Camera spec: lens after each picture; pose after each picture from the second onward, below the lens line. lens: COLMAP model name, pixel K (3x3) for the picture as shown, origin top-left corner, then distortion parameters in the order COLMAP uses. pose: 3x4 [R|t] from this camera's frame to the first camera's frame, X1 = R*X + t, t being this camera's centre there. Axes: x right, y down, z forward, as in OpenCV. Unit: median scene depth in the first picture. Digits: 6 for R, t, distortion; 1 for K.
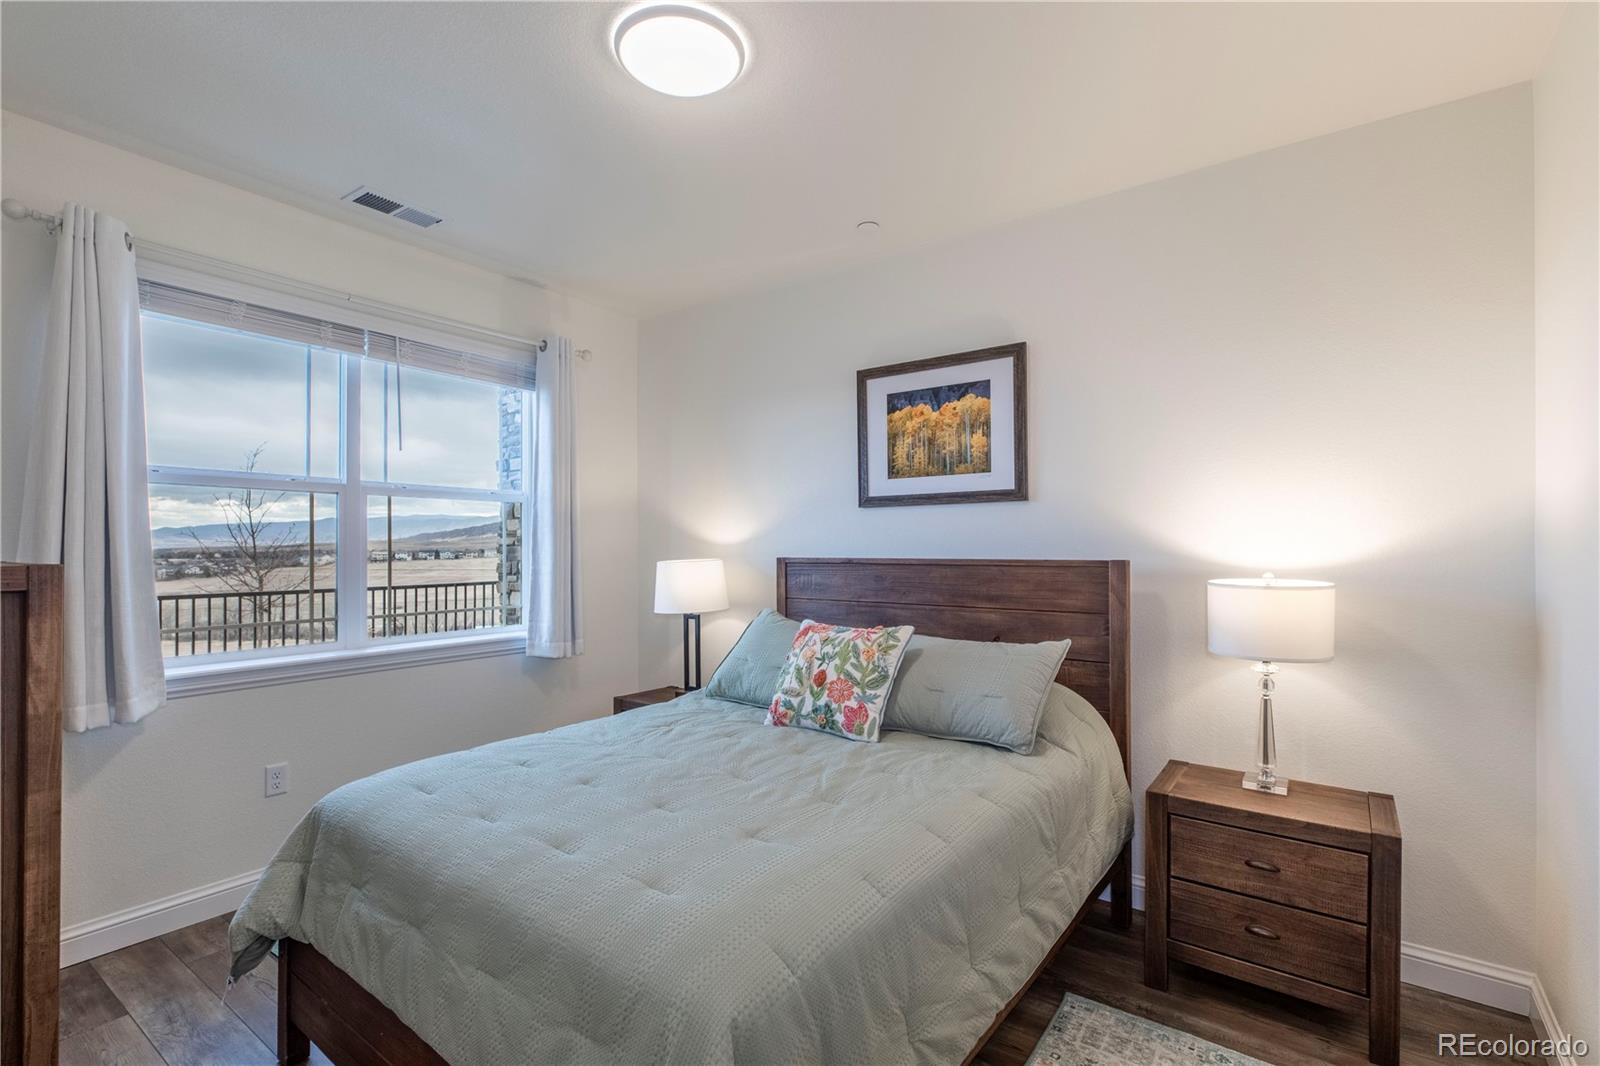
lens RADIAL K [[730.7, 0, 800.6], [0, 730.7, 545.9], [0, 0, 1]] dist [0.009576, 0.000096]
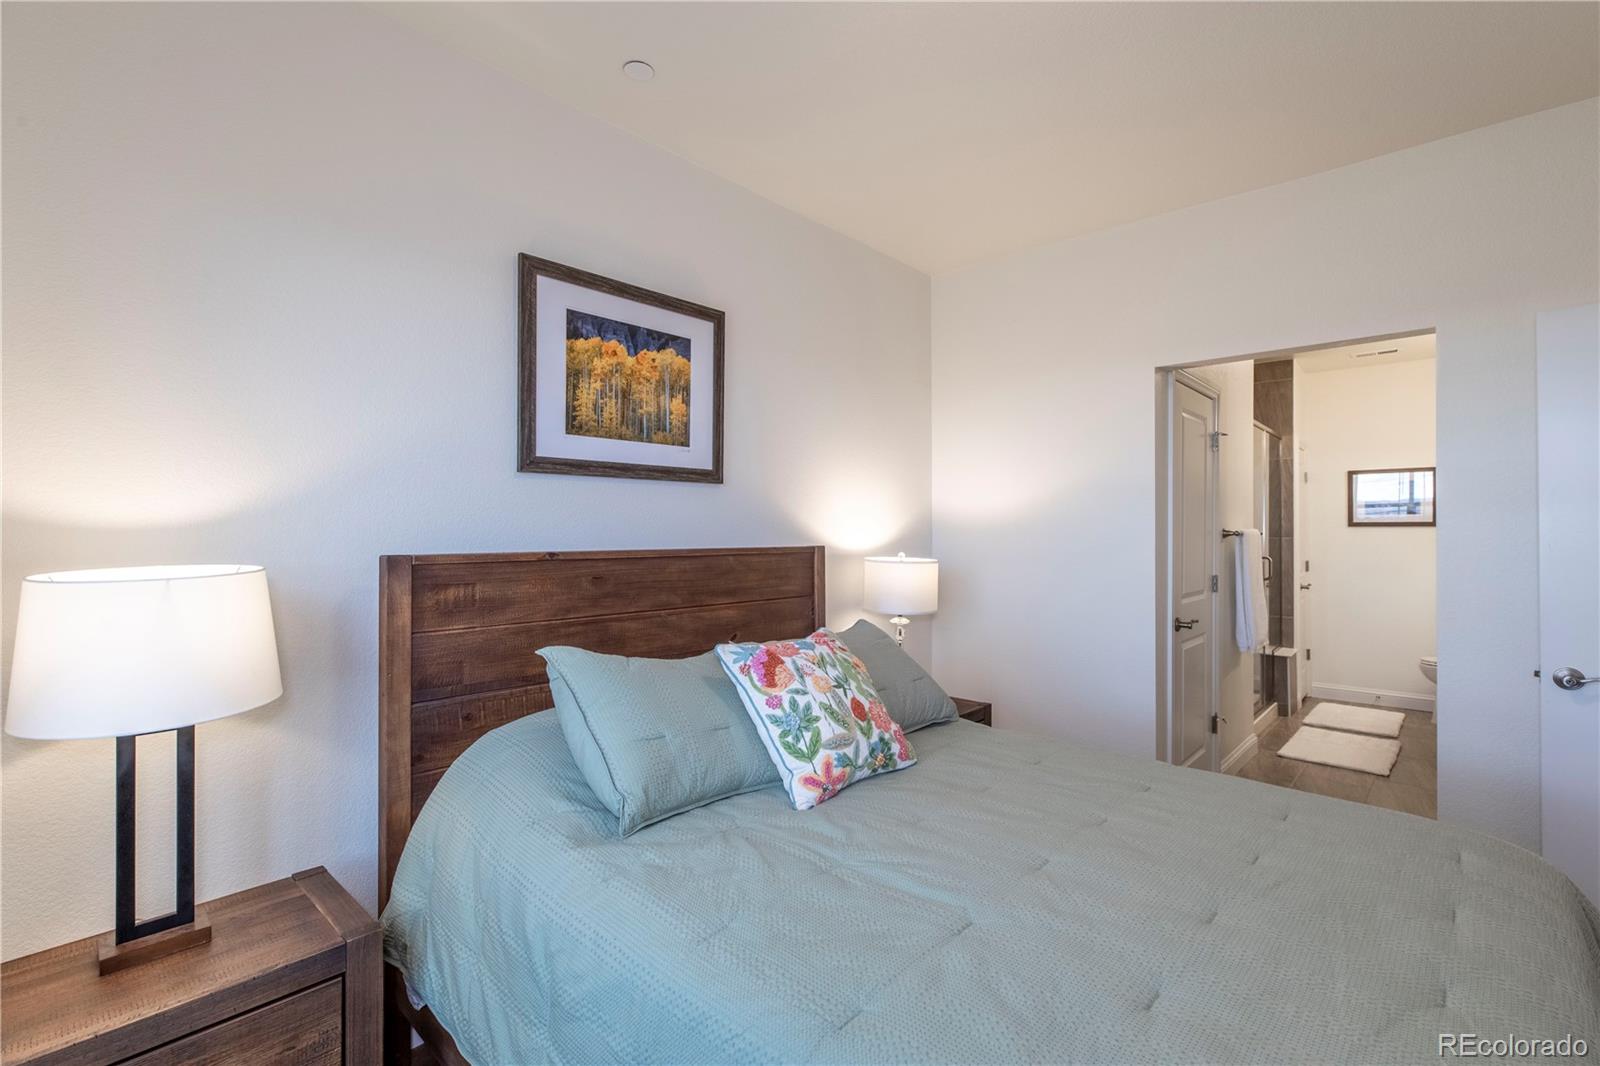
lens RADIAL K [[730.7, 0, 803.0], [0, 730.7, 526.5], [0, 0, 1]] dist [0.009576, 0.000096]
pose [[0.112557, 0.007557, 0.993617, -0.559929], [-0.000205, 0.999971, -0.007582, -0.000927], [-0.993645, 0.000649, 0.112555, 0.748277]]
